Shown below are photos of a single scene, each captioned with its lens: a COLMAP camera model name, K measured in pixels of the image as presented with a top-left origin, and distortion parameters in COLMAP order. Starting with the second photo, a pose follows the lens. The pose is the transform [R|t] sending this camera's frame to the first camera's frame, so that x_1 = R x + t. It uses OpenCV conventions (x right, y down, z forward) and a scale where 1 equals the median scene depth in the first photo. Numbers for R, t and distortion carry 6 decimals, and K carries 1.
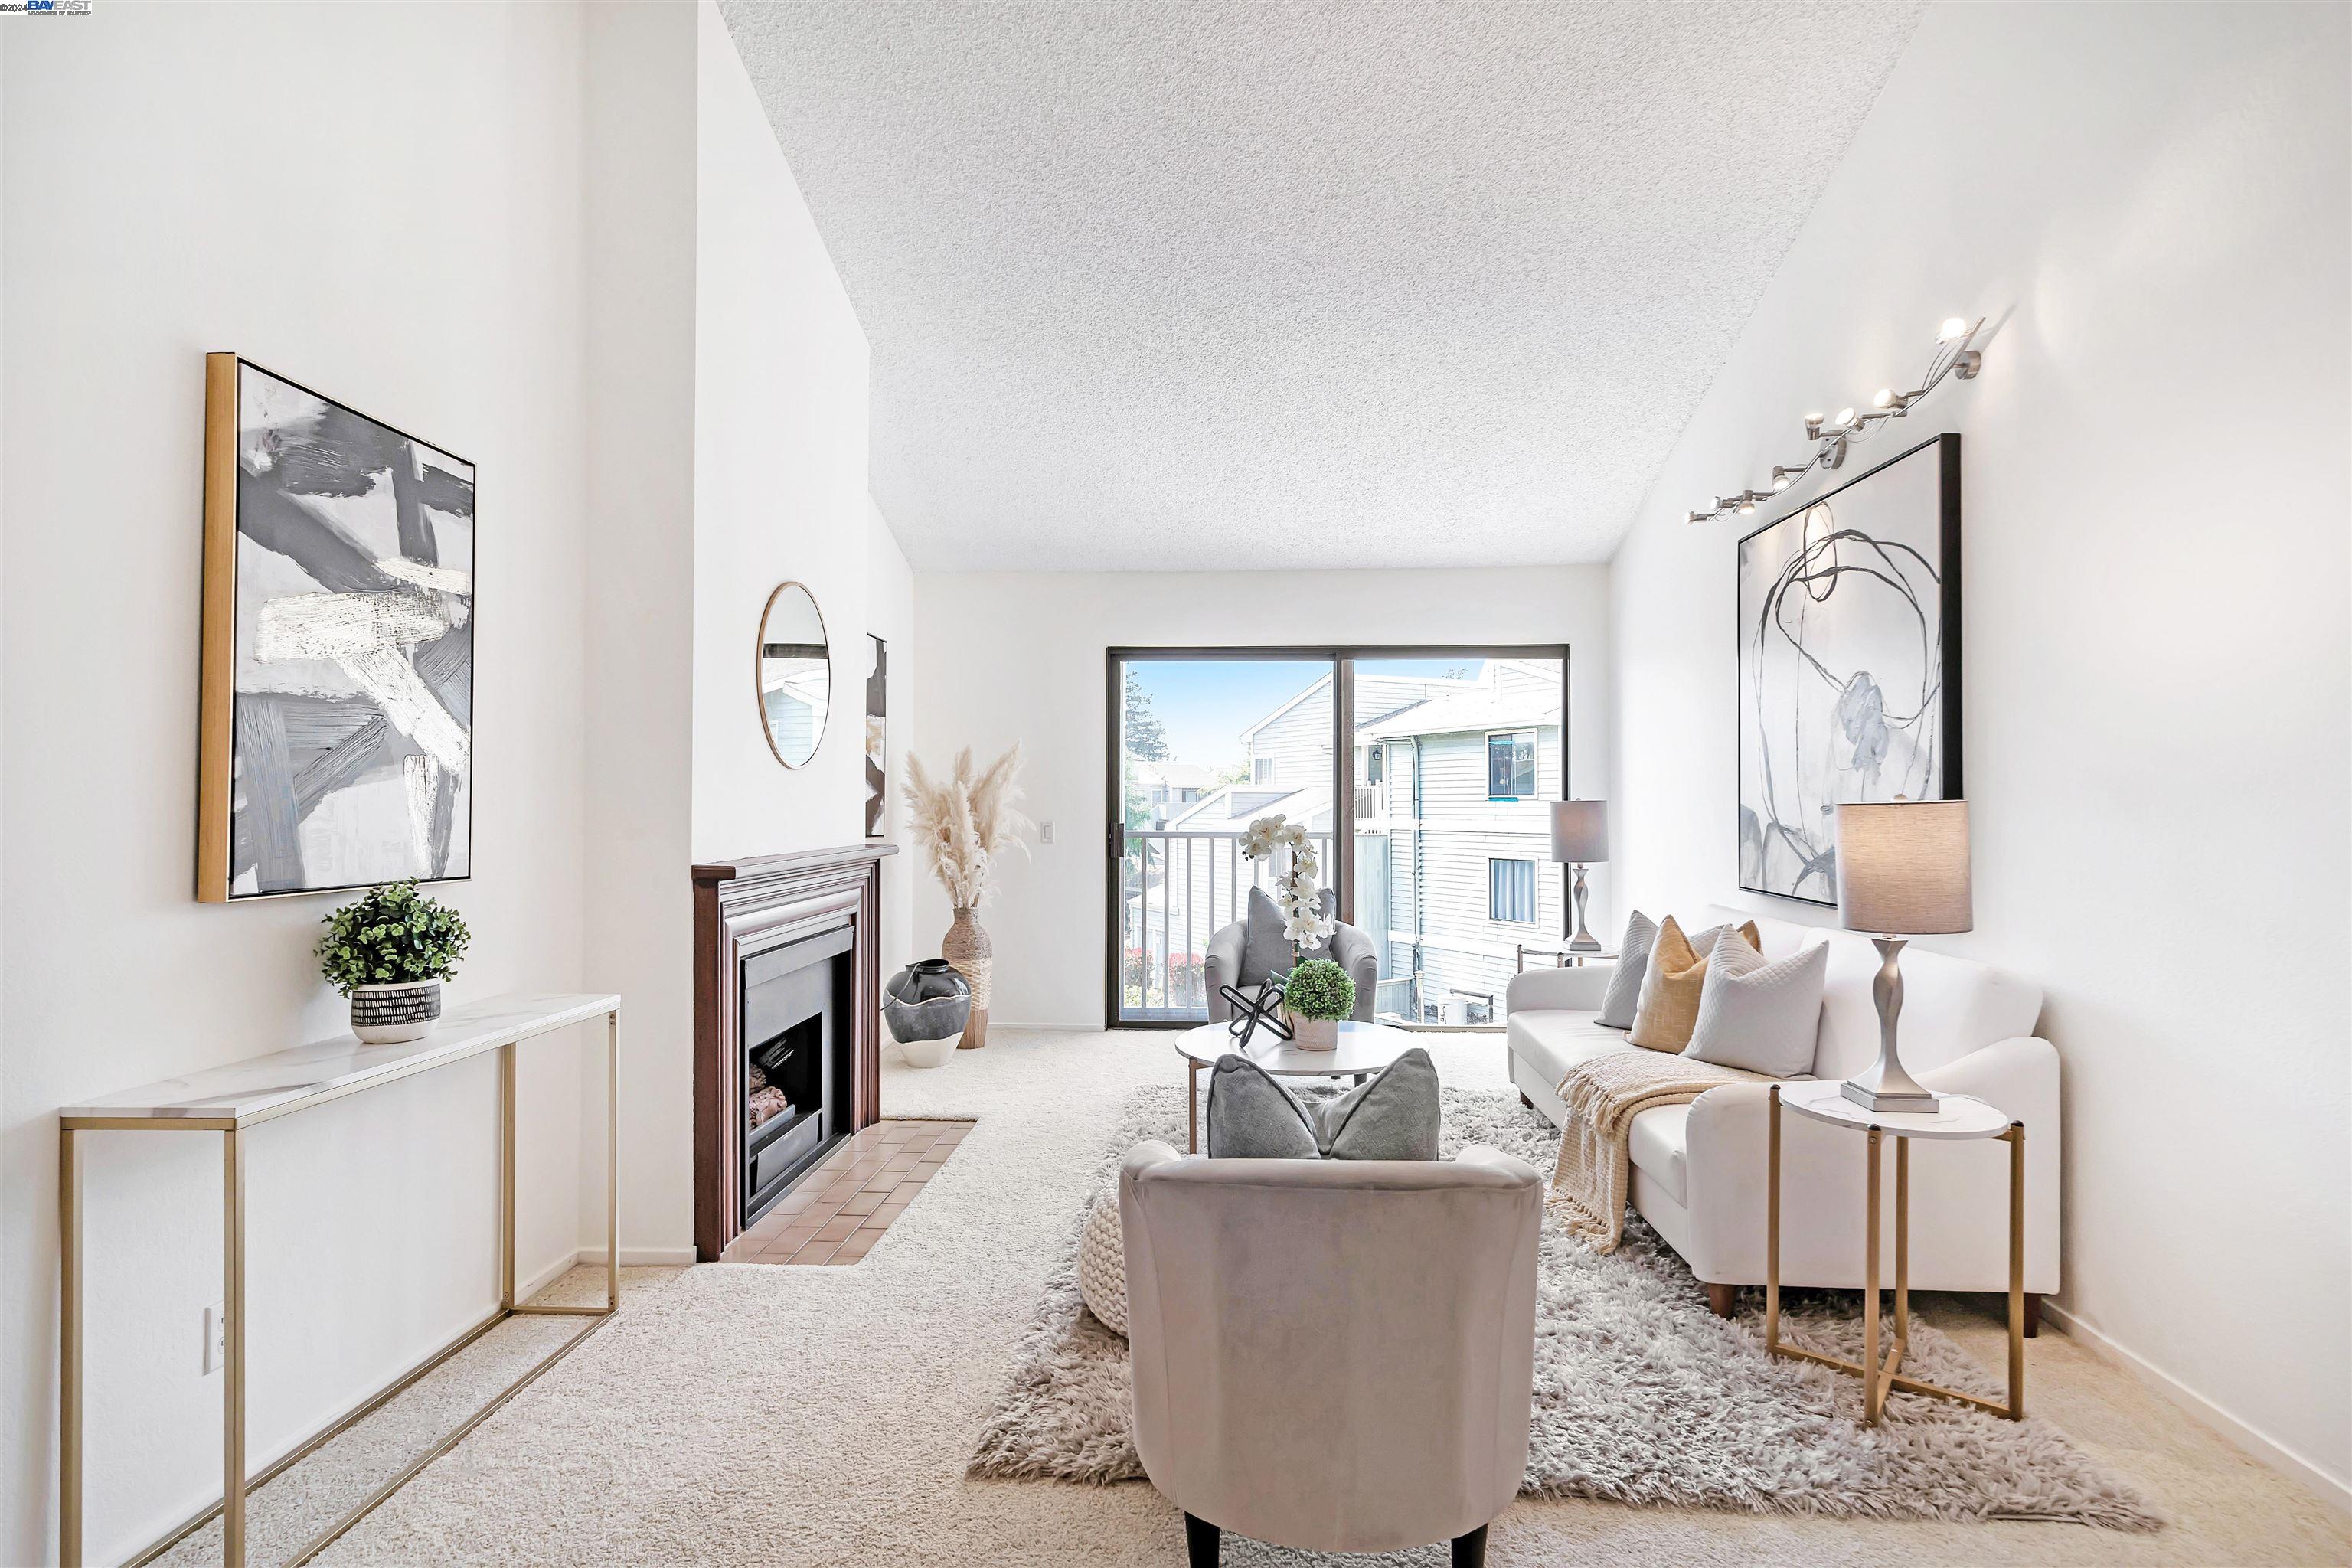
lens RADIAL K [[1186.6, 0, 1177.3], [0, 1186.6, 782.5], [0, 0, 1]] dist [-0.004147, 0.002794]
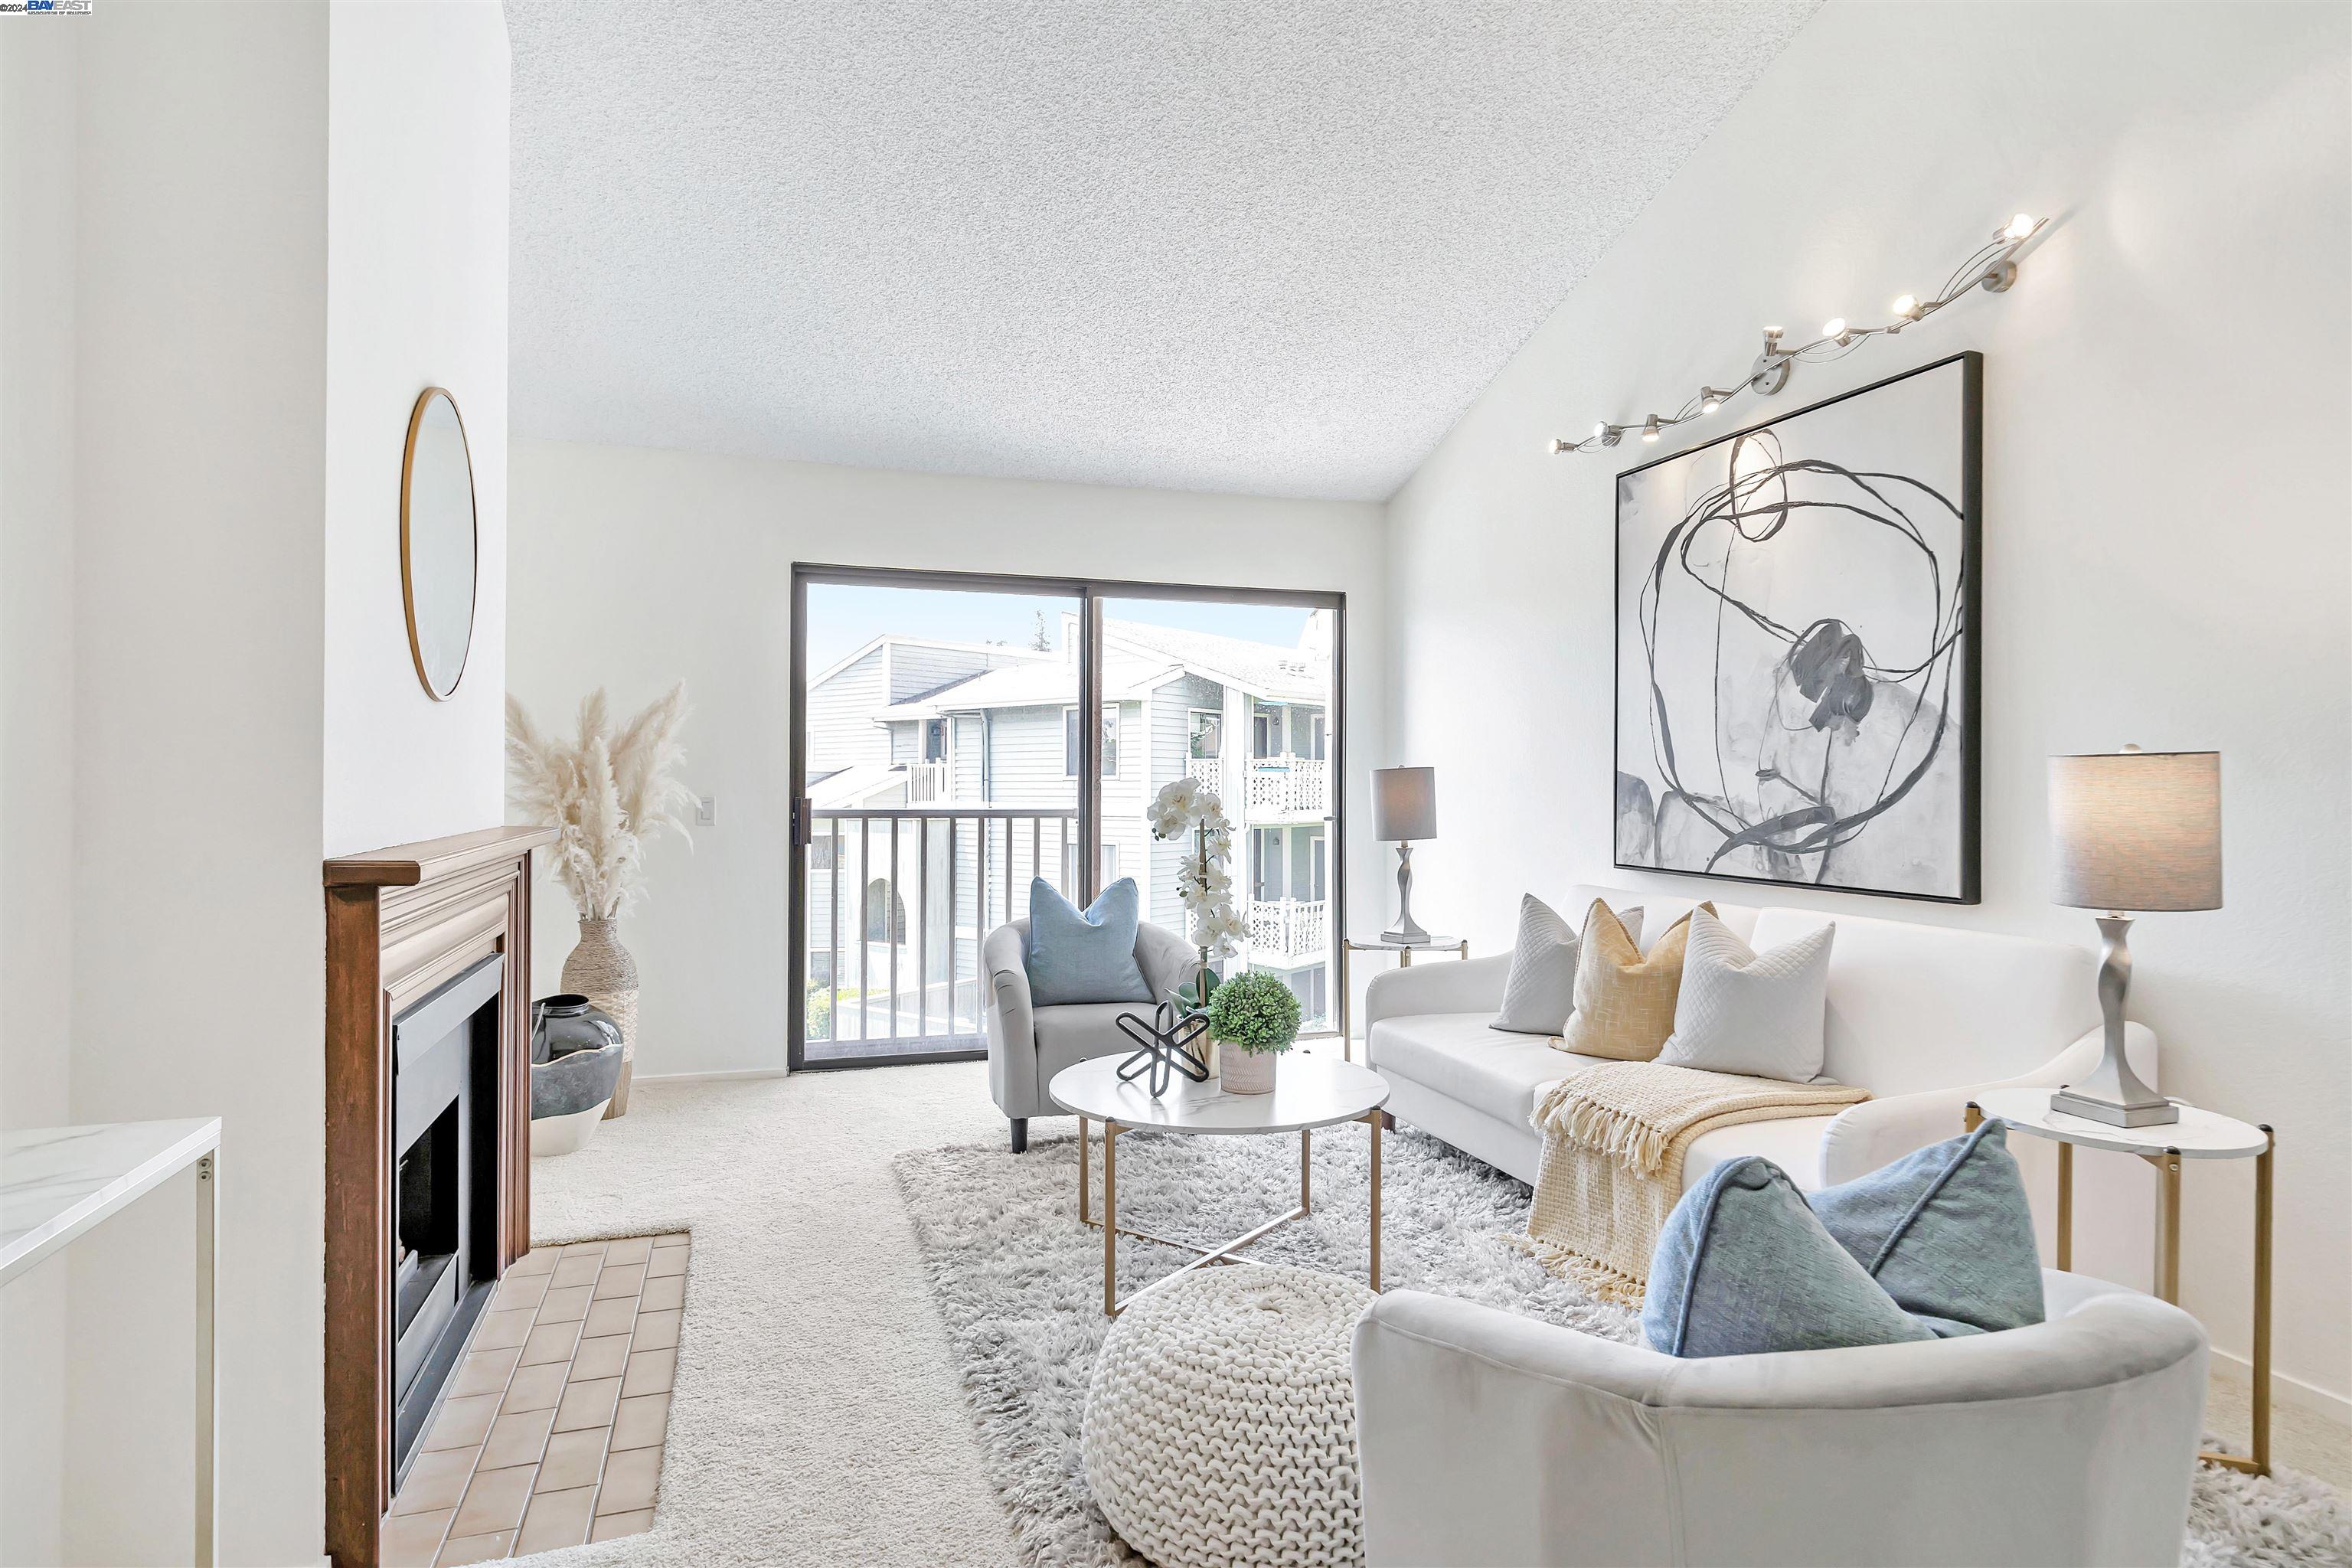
lens RADIAL K [[1292.8, 0, 1175.9], [0, 1292.8, 777.3], [0, 0, 1]] dist [-0.001545, 0.001897]
pose [[0.929222, 0.004583, 0.369494, -0.228772], [-0.008414, 0.999926, 0.008757, 0.020185], [-0.369426, -0.011246, 0.929192, 0.263452]]
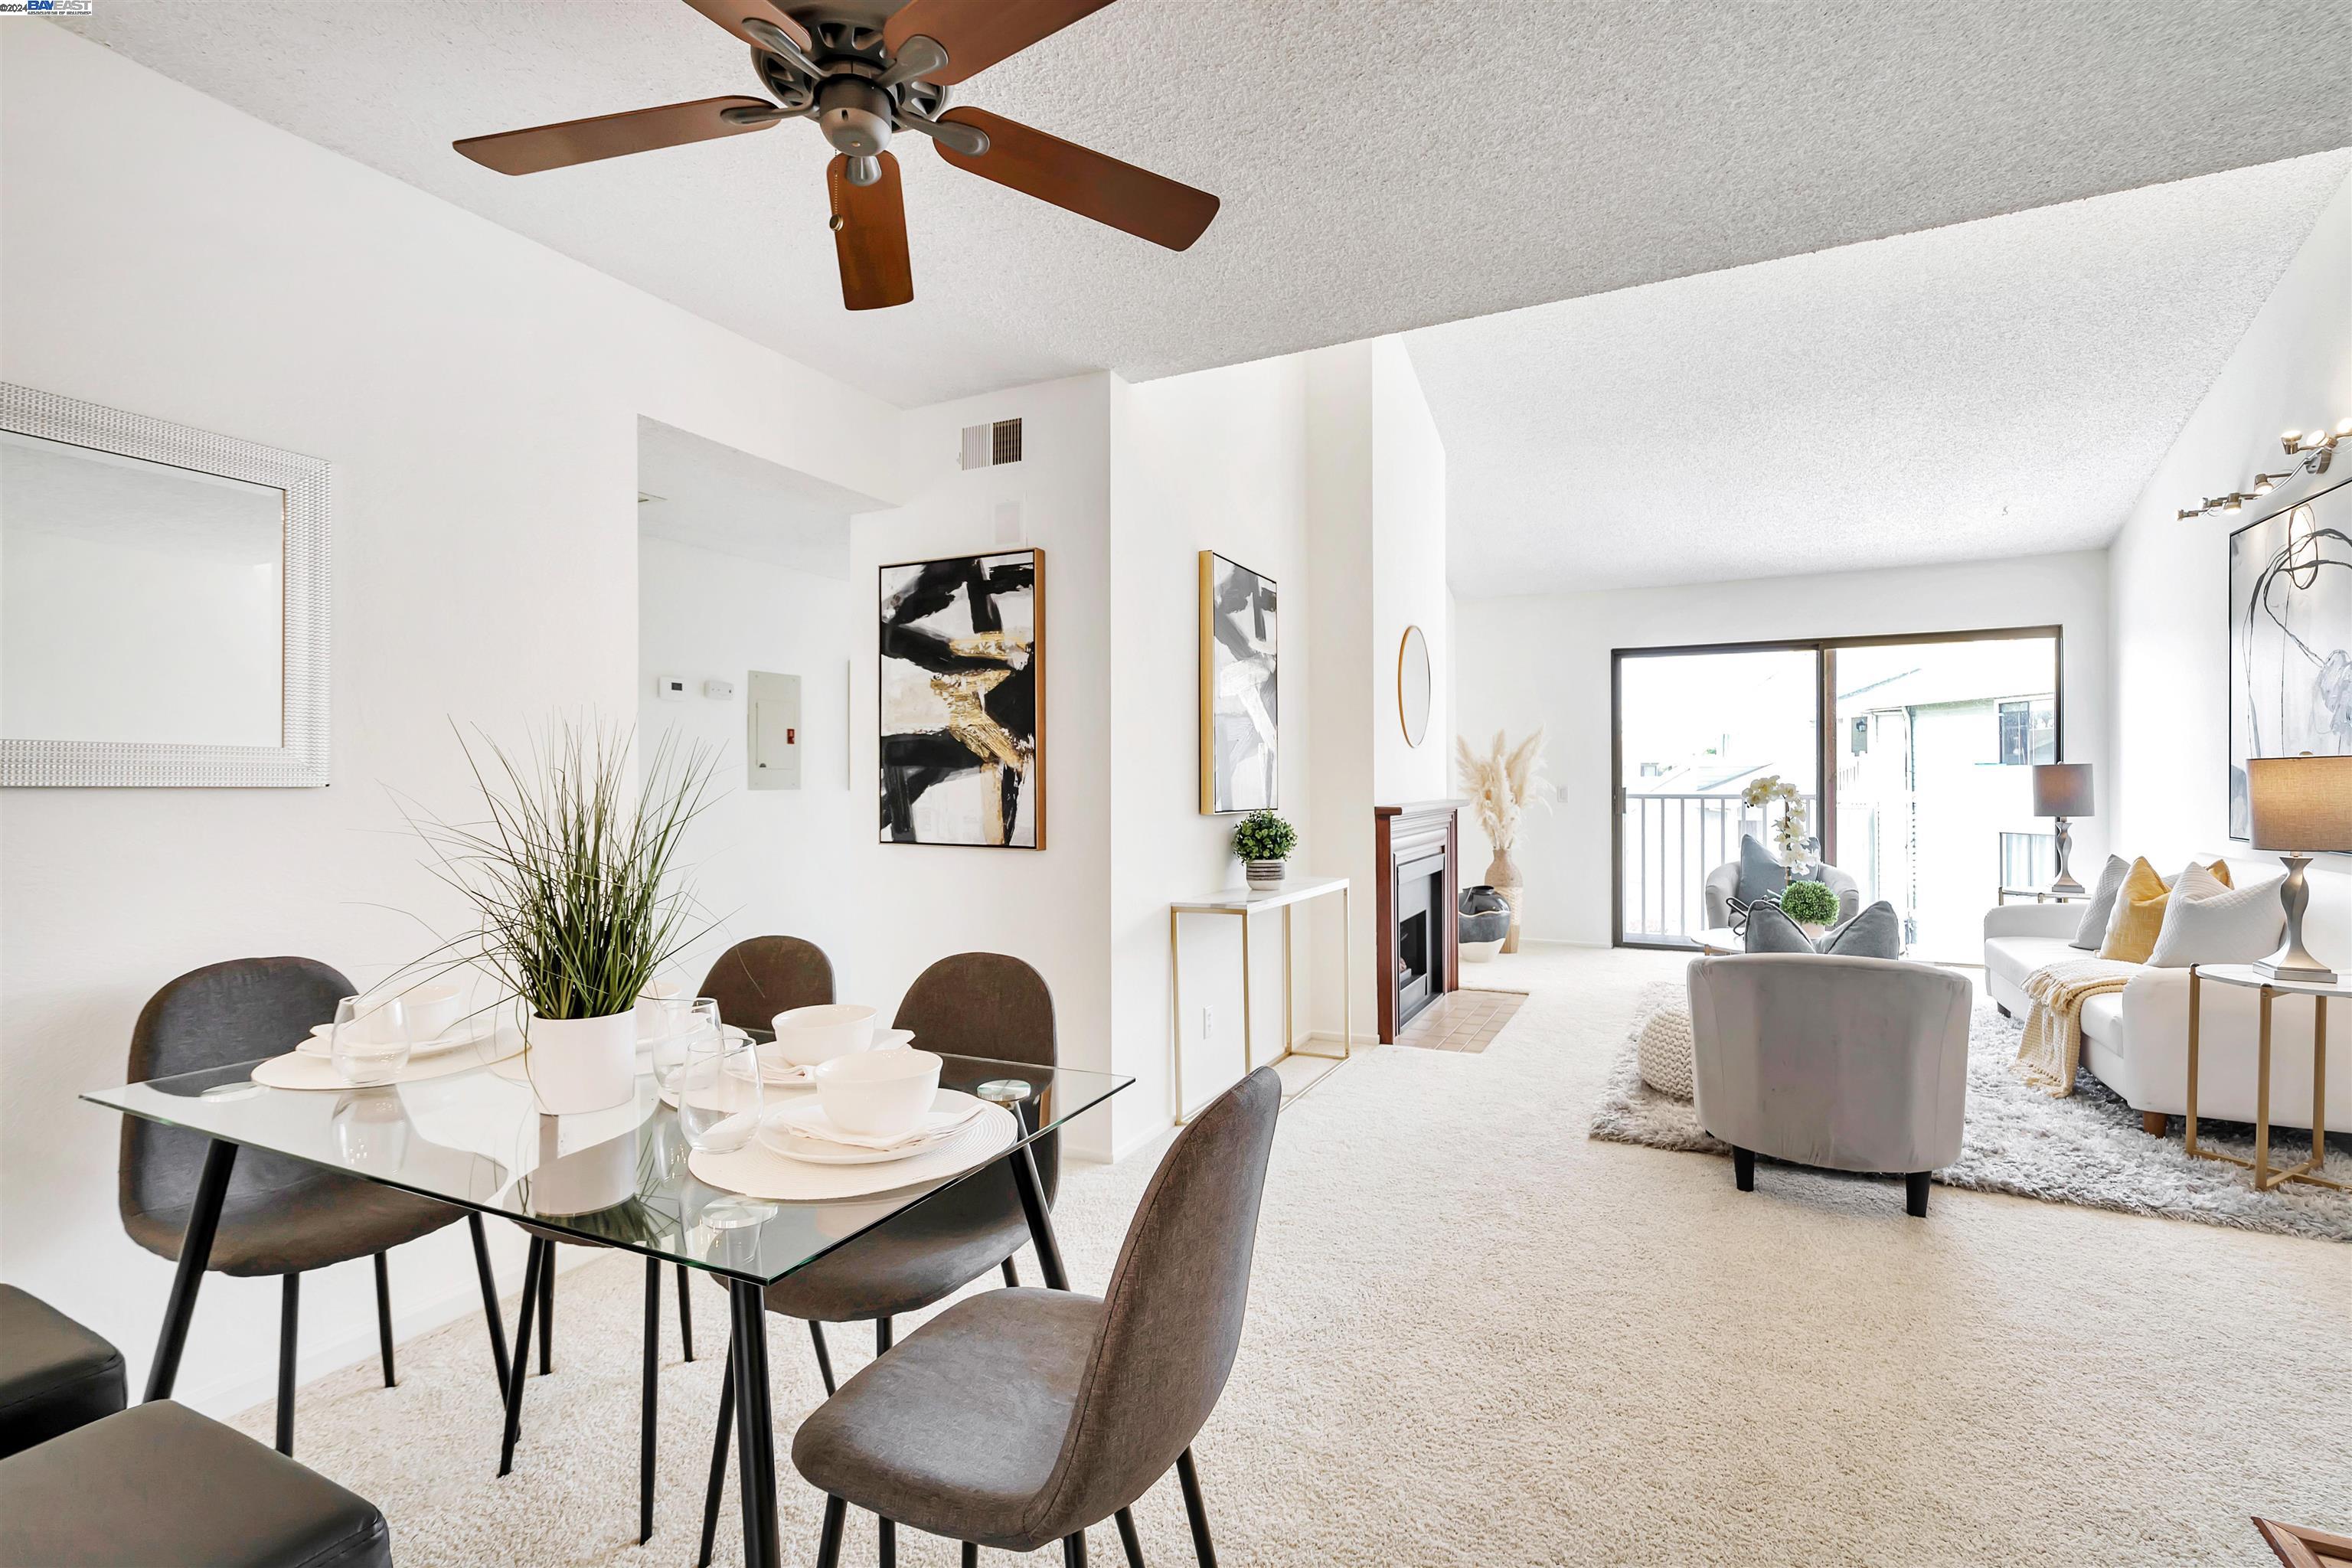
lens RADIAL K [[1074.8, 0, 1167.9], [0, 1074.8, 780.1], [0, 0, 1]] dist [-0.003954, 0.001767]
pose [[0.917875, -0.004634, -0.396843, -0.066889], [0.011828, 0.999807, 0.015683, 0.005435], [0.396694, -0.019089, 0.917753, -0.426347]]
